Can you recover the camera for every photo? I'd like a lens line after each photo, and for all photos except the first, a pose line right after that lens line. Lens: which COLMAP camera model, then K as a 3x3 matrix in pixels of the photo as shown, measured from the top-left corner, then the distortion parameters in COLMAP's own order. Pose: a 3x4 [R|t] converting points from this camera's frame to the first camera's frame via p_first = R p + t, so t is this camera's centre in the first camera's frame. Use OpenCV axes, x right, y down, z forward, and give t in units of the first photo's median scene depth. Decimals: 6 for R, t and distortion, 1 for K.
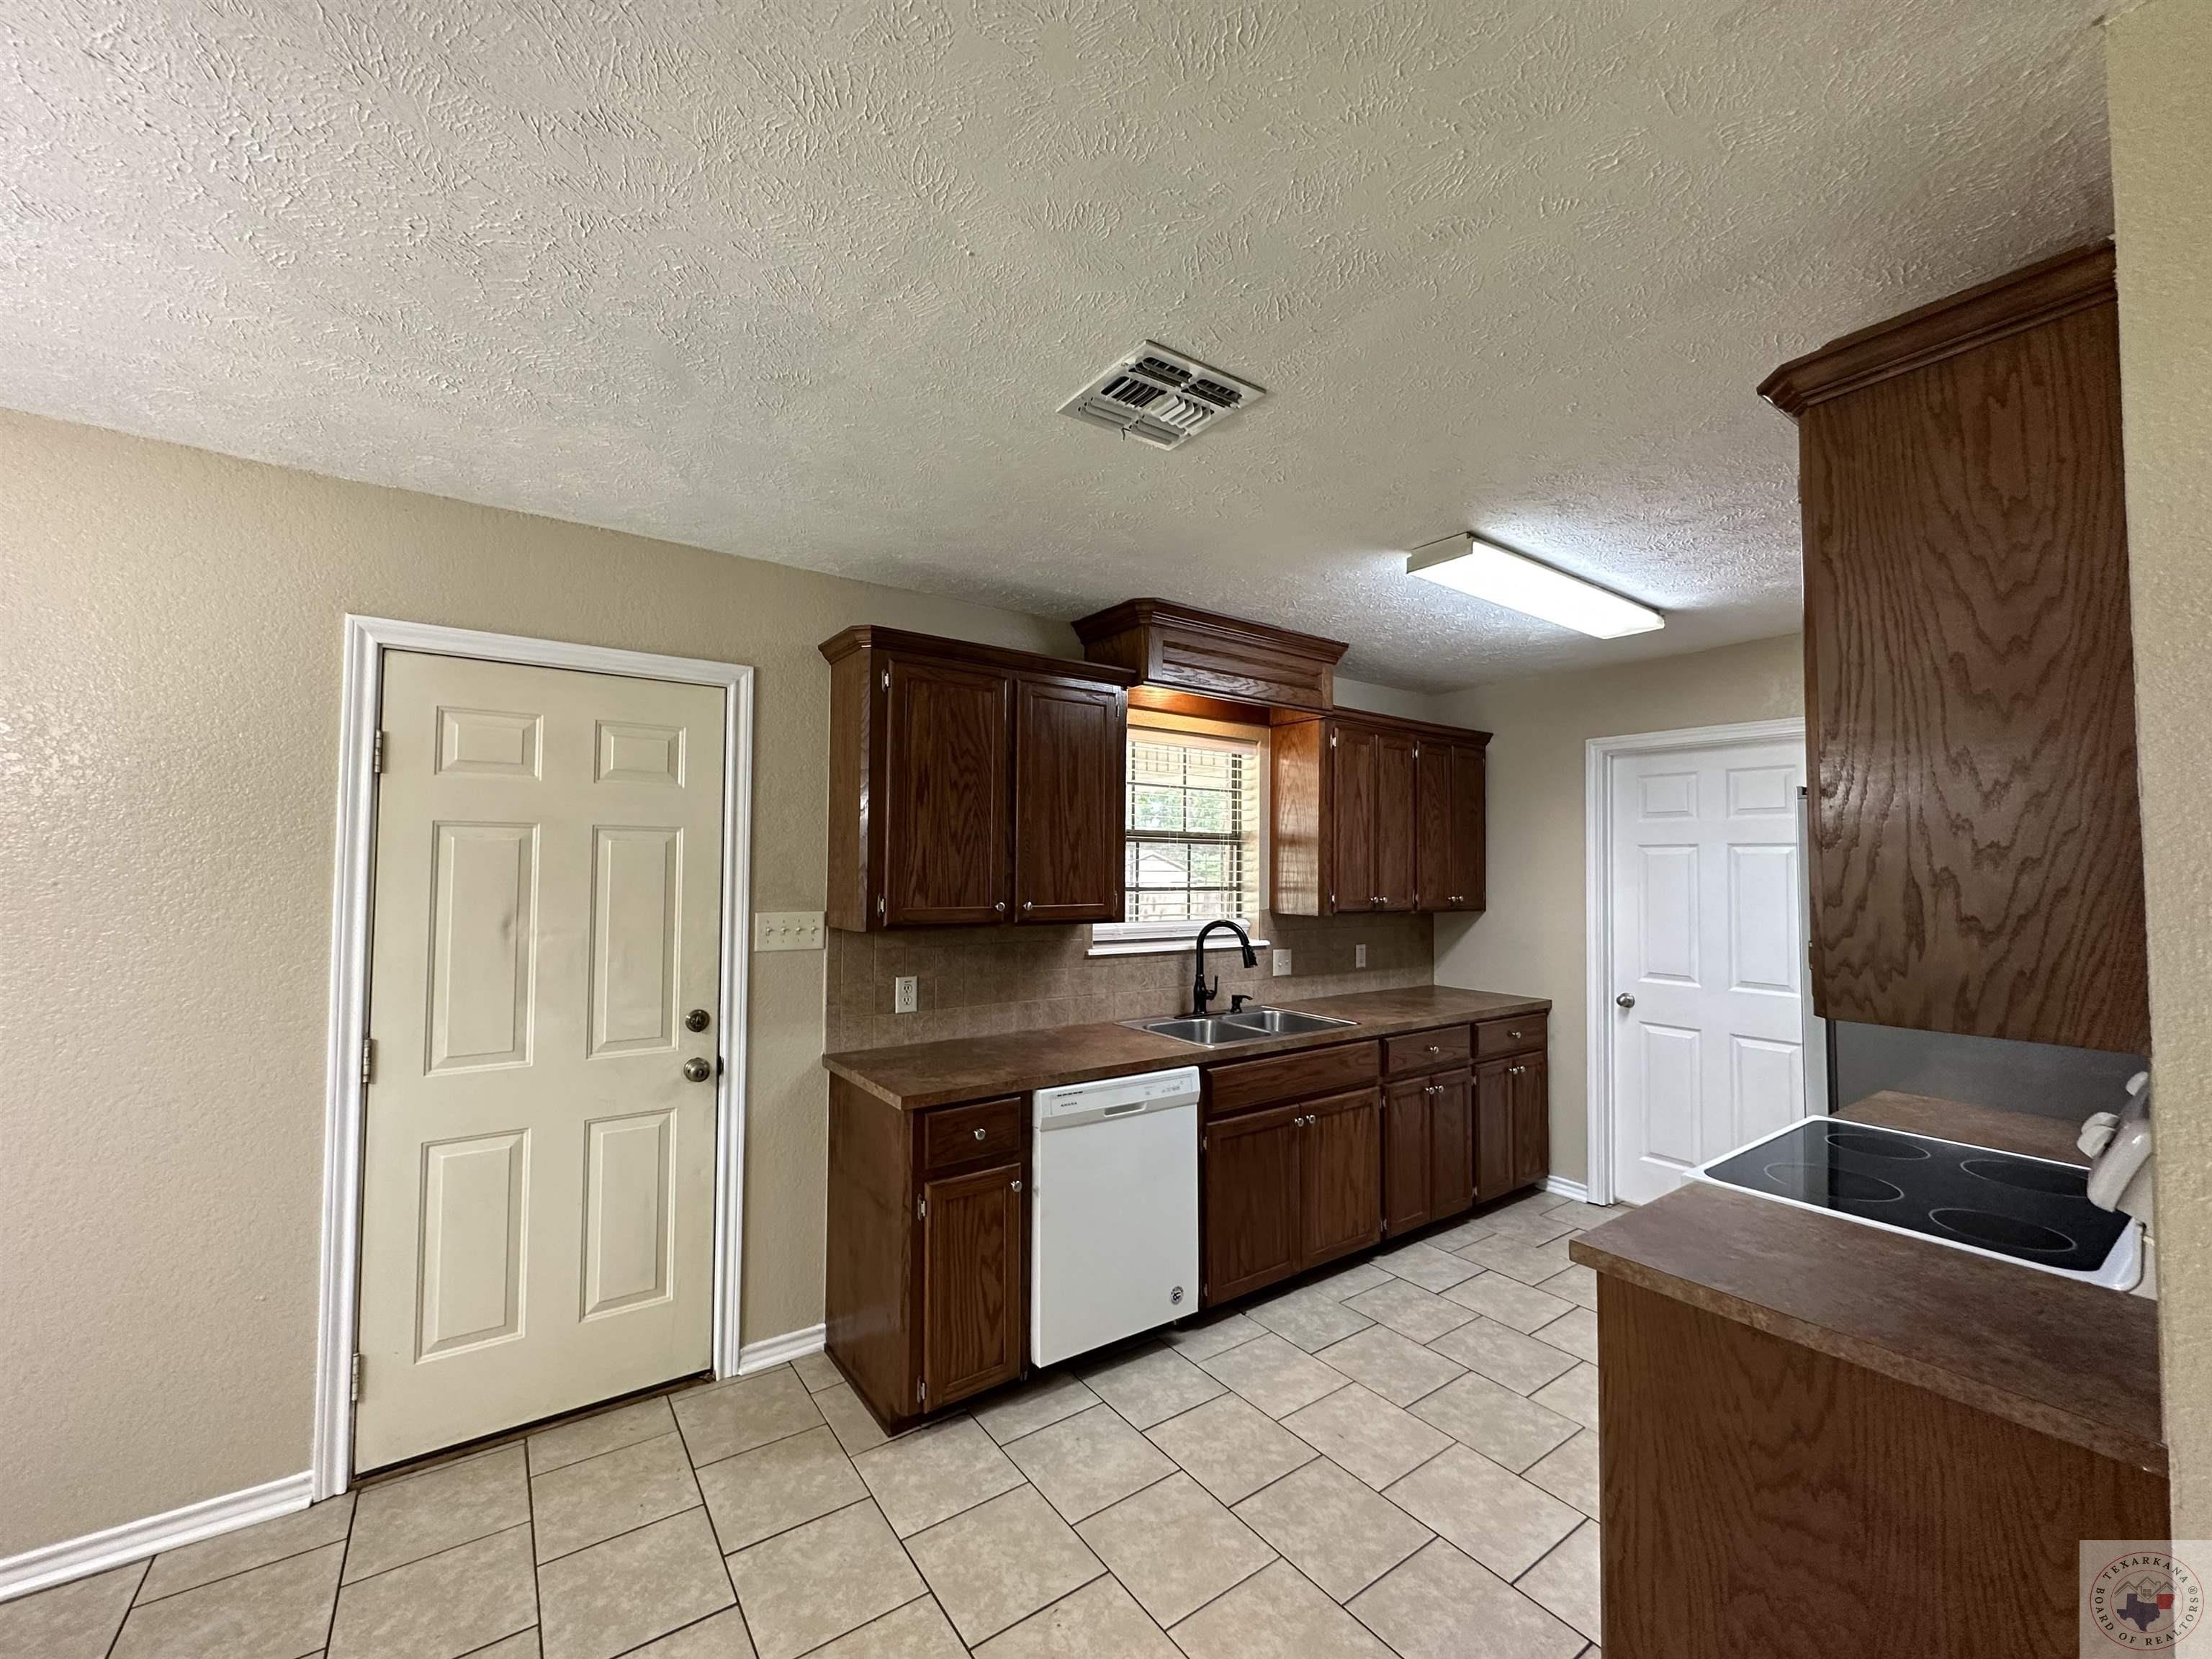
lens RADIAL K [[884.1, 0, 1107.4], [0, 884.1, 838.9], [0, 0, 1]] dist [-0.006050, 0.001378]
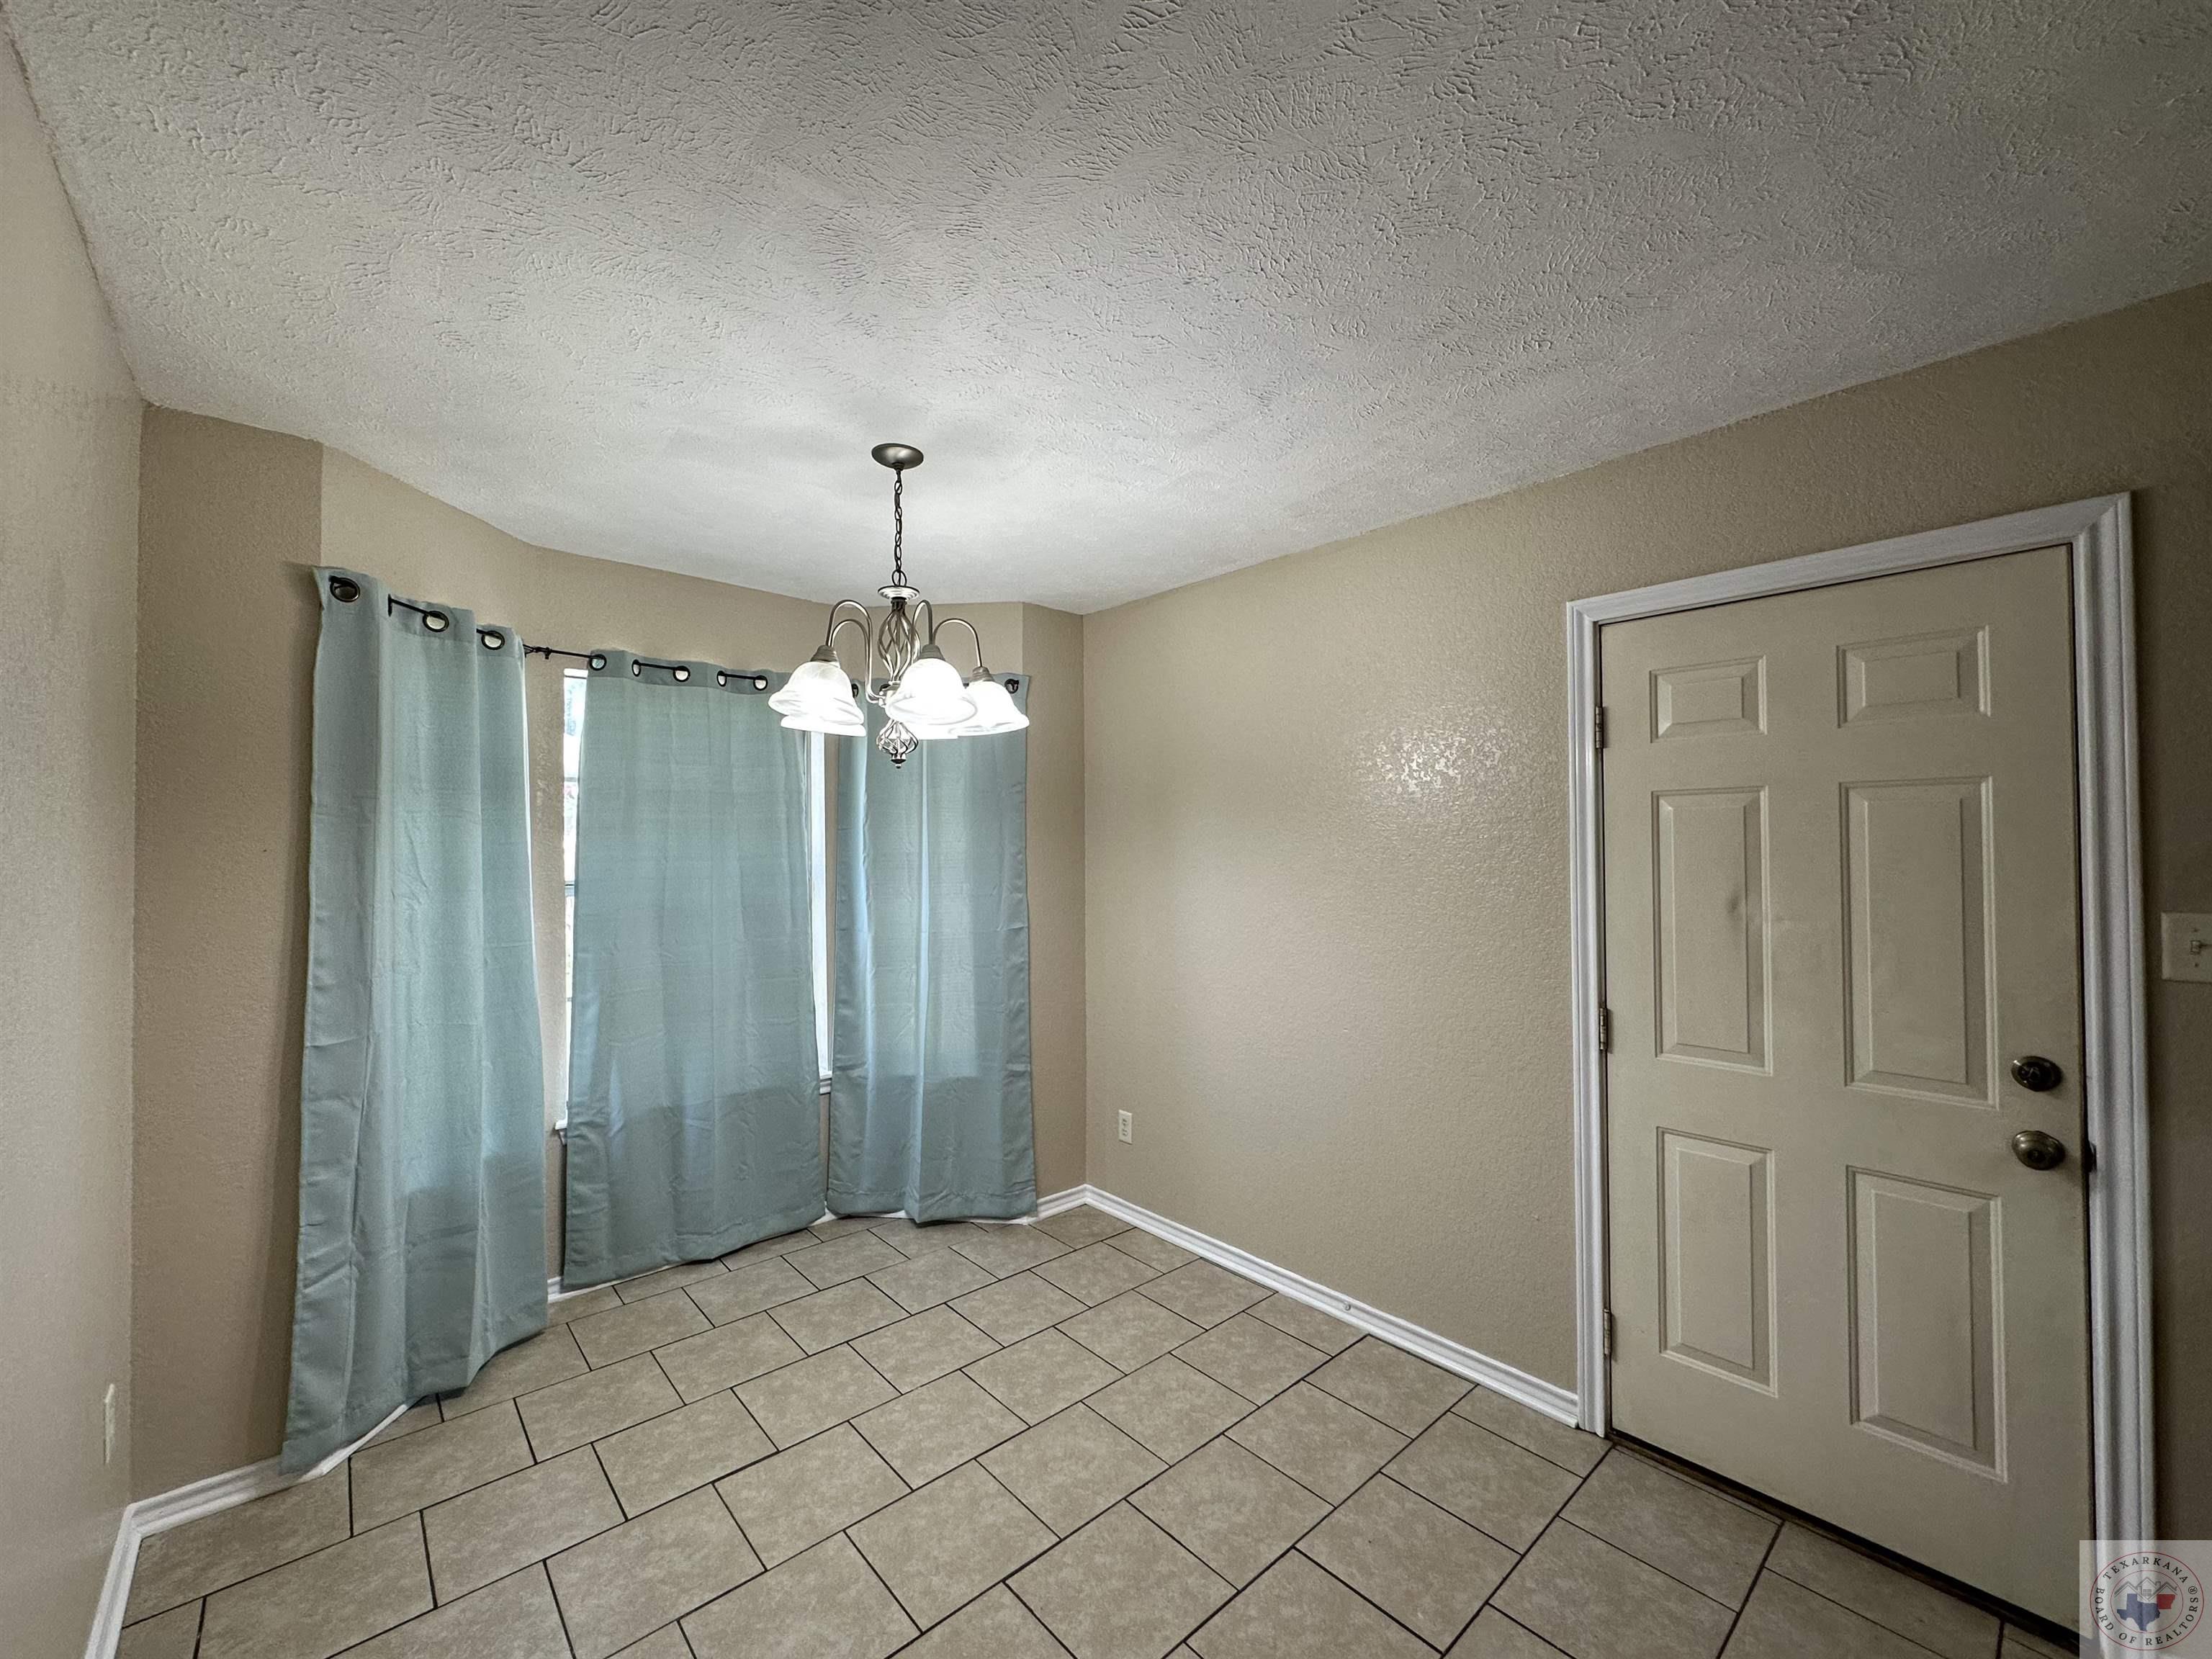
lens RADIAL K [[884.1, 0, 1101.6], [0, 884.1, 834.5], [0, 0, 1]] dist [-0.006050, 0.001378]
pose [[0.102821, -0.021200, -0.994474, 0.114573], [0.037241, 0.999154, -0.017449, 0.018954], [0.994002, -0.035241, 0.103524, 0.283326]]
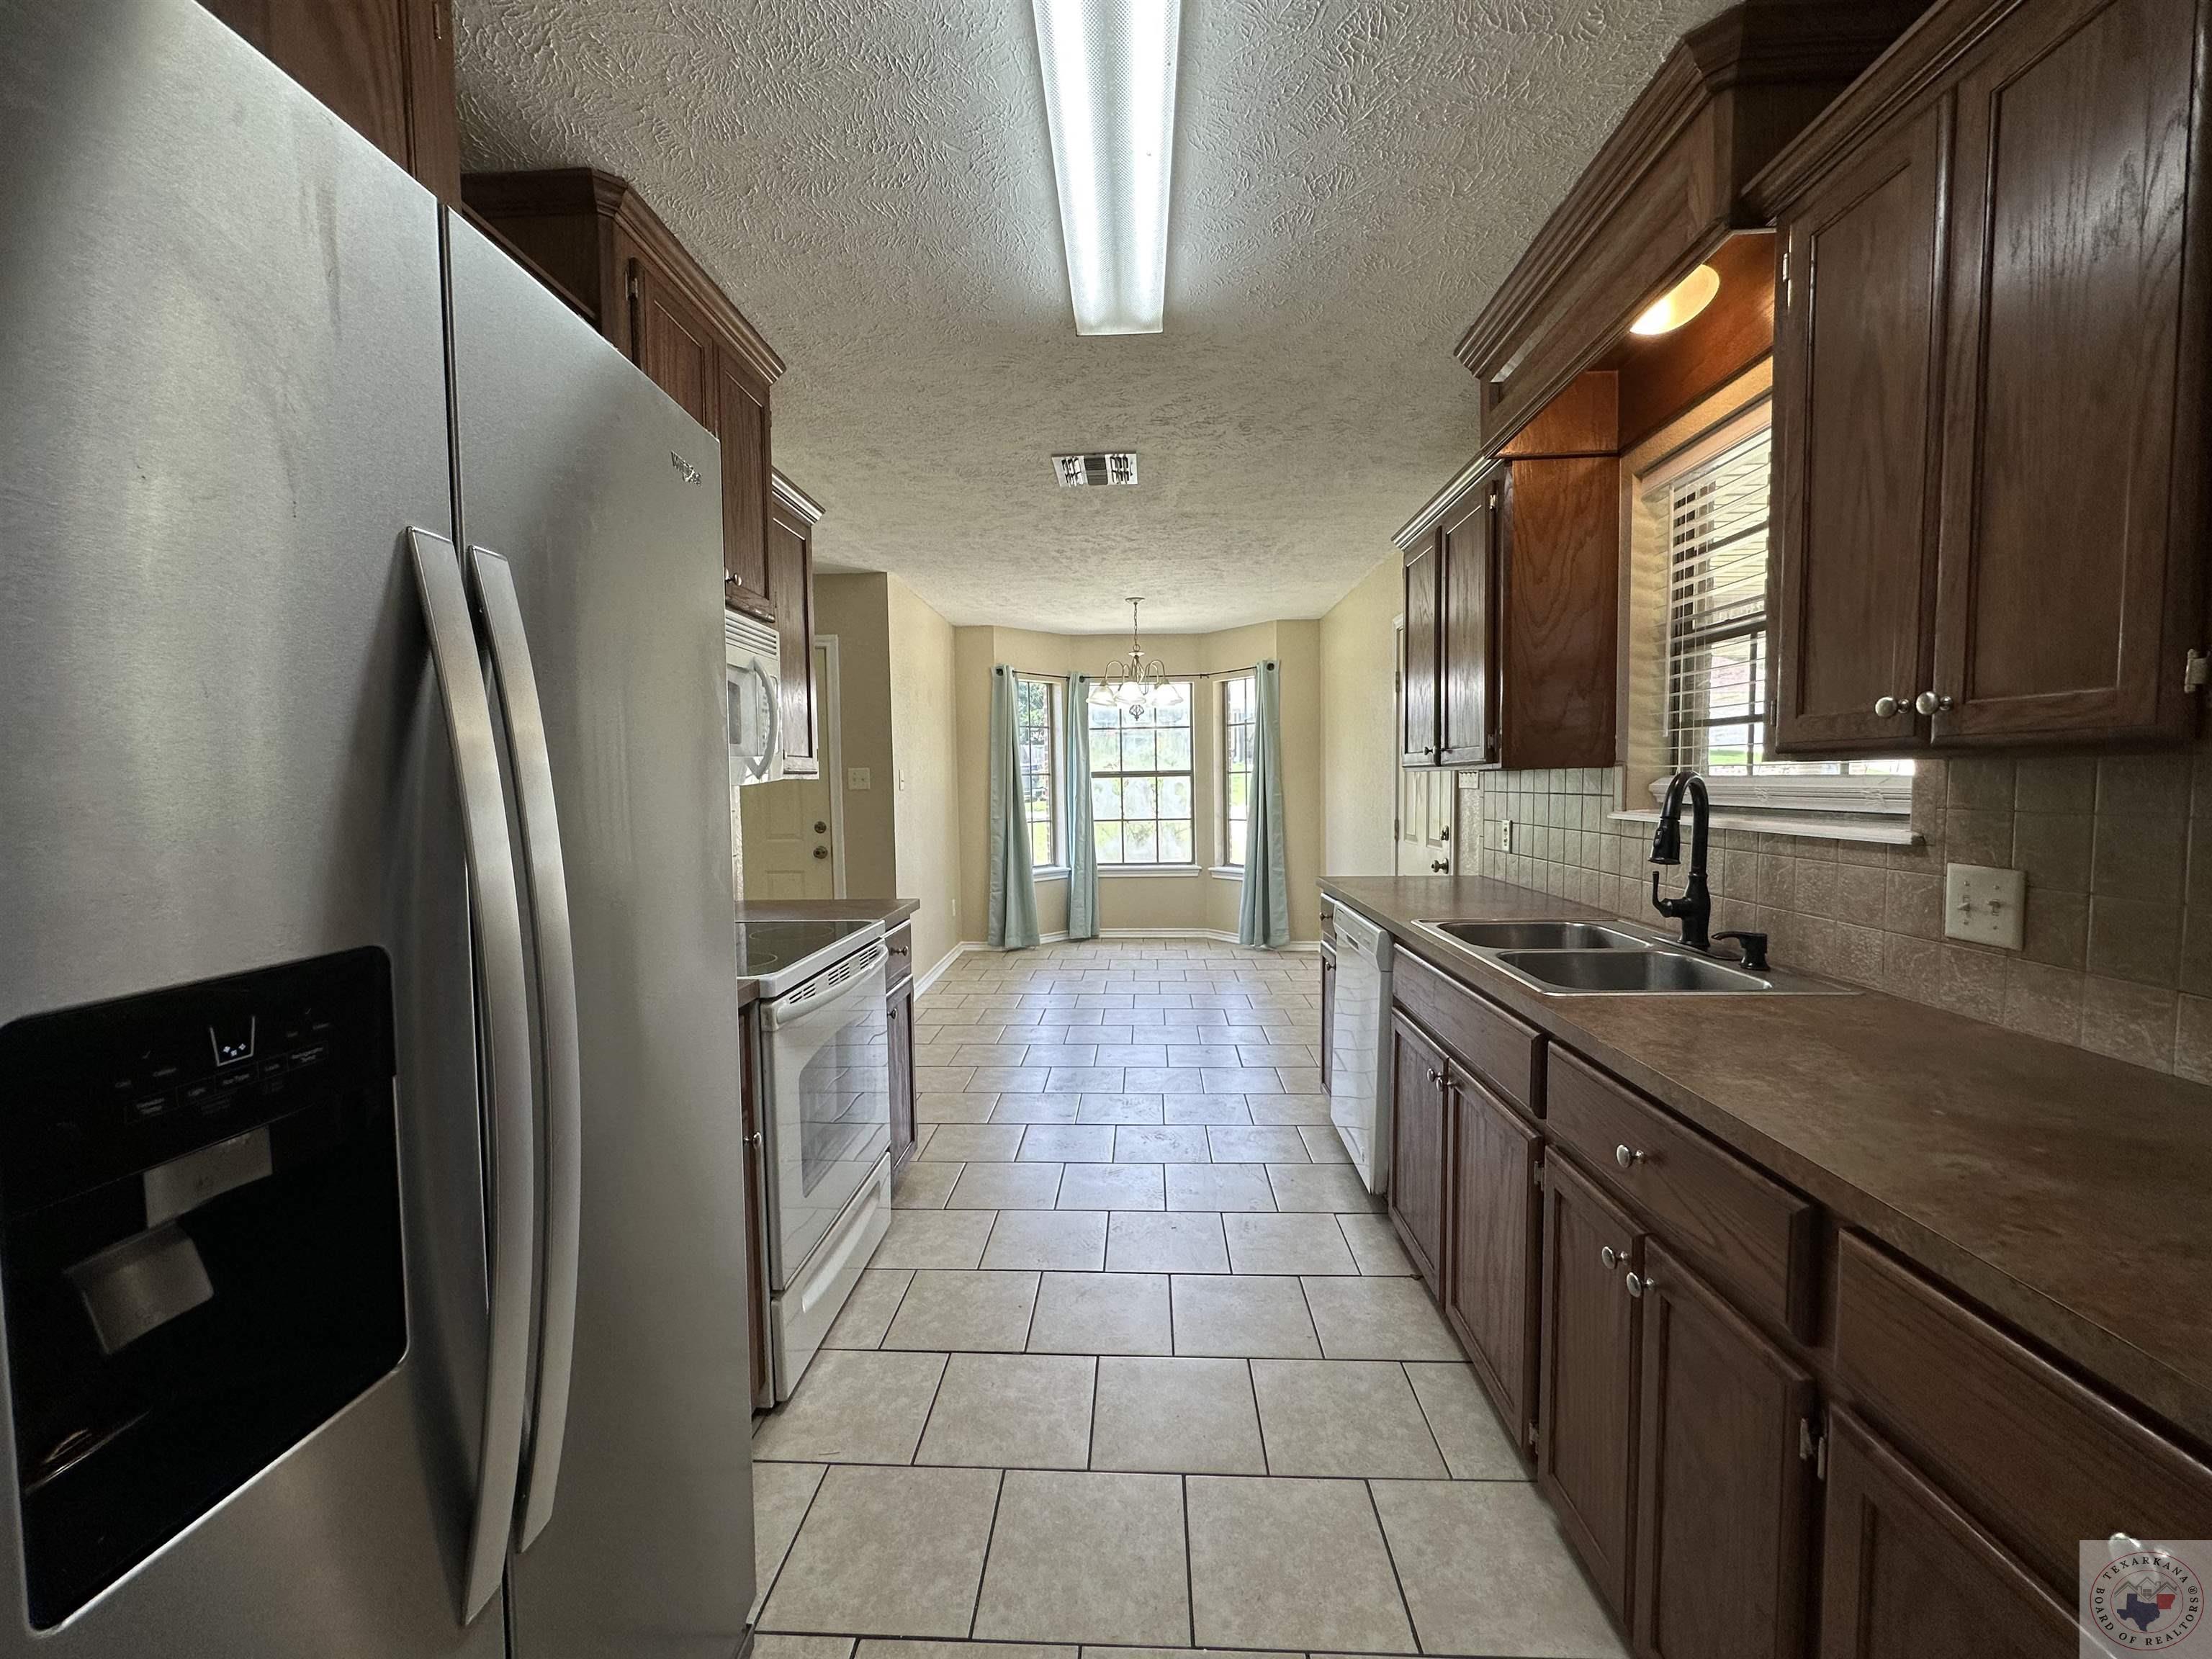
lens RADIAL K [[884.1, 0, 1106.0], [0, 884.1, 833.2], [0, 0, 1]] dist [-0.006050, 0.001378]
pose [[-0.617009, 0.043491, -0.785753, 1.117411], [0.034304, 0.999009, 0.028357, 0.150905], [0.786208, -0.009458, -0.617889, 1.564363]]
